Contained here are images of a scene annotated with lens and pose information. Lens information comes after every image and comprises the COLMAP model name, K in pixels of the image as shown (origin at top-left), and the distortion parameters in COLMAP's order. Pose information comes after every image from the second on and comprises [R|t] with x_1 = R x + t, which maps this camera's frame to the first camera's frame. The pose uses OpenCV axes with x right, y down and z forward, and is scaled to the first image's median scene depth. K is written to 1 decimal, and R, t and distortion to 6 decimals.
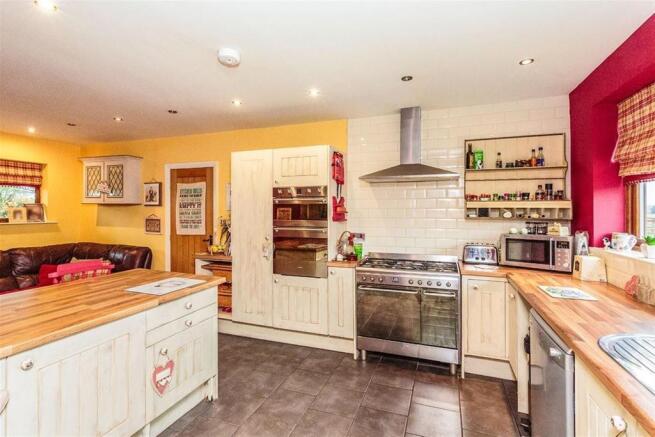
lens RADIAL K [[310.3, 0, 327.2], [0, 310.3, 212.7], [0, 0, 1]] dist [0.000231, -0.000289]
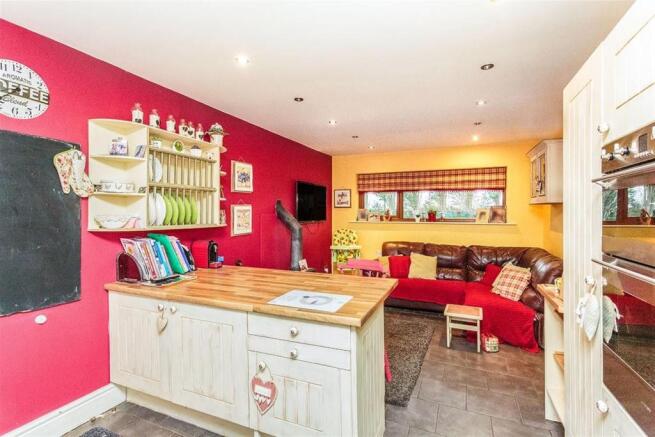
lens RADIAL K [[310.3, 0, 326.3], [0, 310.3, 219.3], [0, 0, 1]] dist [0.000231, -0.000289]
pose [[-0.070016, 0.019513, -0.997355, 0.154559], [-0.000011, 0.999809, 0.019562, -0.004346], [0.997546, 0.001381, -0.070002, 0.517216]]
